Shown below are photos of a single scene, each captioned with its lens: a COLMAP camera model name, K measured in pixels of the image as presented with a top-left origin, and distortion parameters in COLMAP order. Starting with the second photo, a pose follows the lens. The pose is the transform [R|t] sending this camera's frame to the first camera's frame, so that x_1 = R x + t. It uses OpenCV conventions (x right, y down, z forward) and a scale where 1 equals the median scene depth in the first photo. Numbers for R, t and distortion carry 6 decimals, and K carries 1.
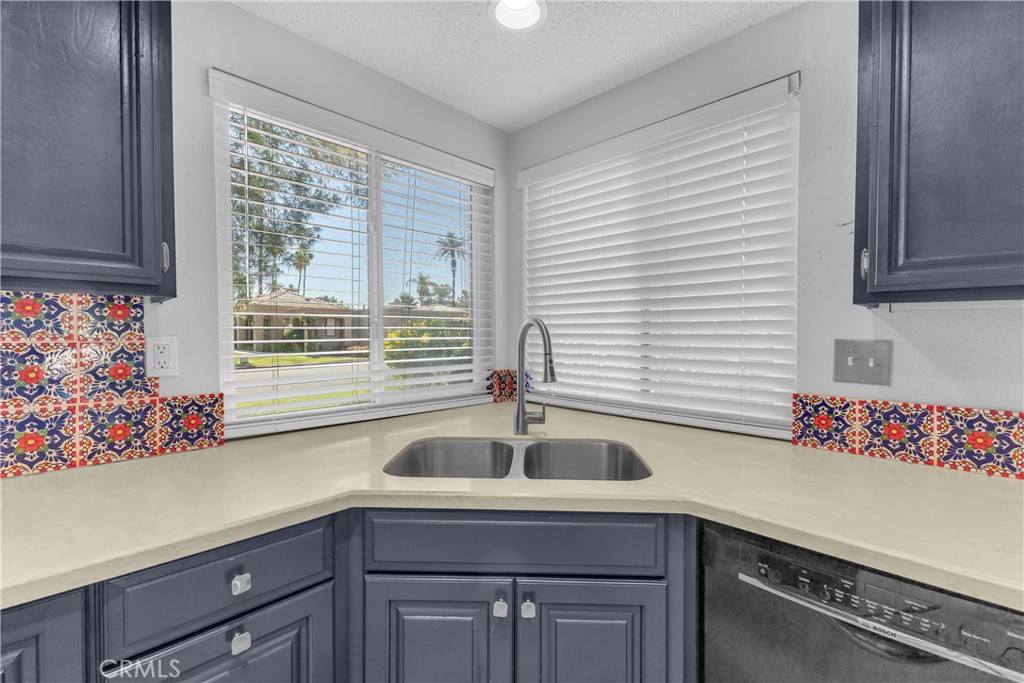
lens RADIAL K [[439.4, 0, 526.6], [0, 439.4, 346.7], [0, 0, 1]] dist [0.000411, 0.000824]
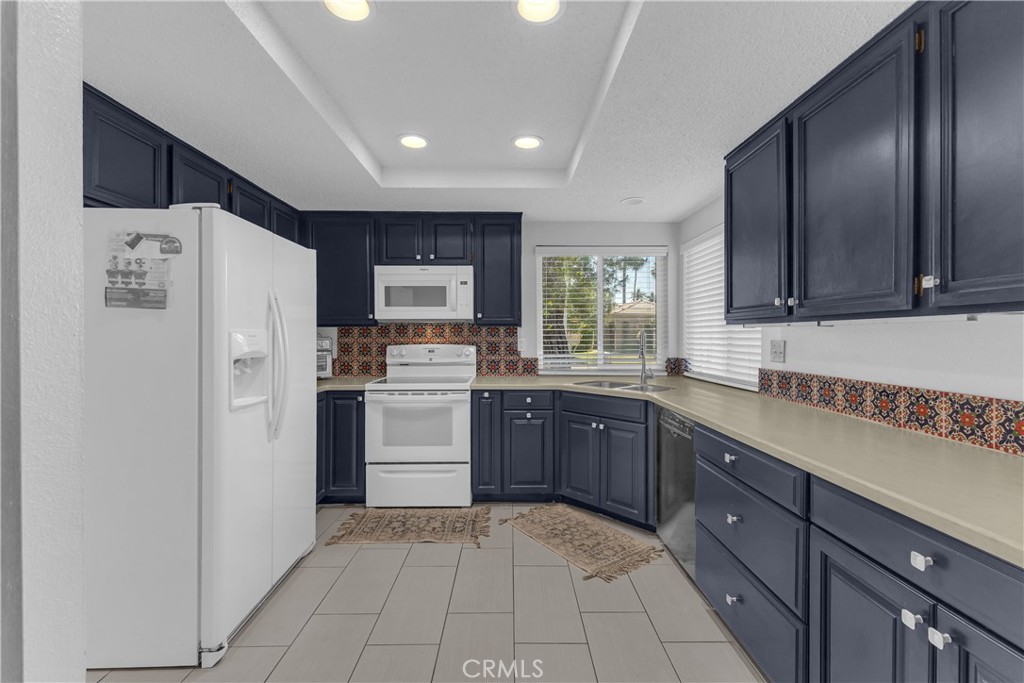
lens RADIAL K [[439.4, 0, 510.5], [0, 439.4, 343.7], [0, 0, 1]] dist [0.000411, 0.000824]
pose [[0.706312, 0.012800, -0.707785, 1.319955], [-0.026373, 0.999618, -0.008240, 0.043742], [0.707410, 0.024487, 0.706379, -1.257350]]
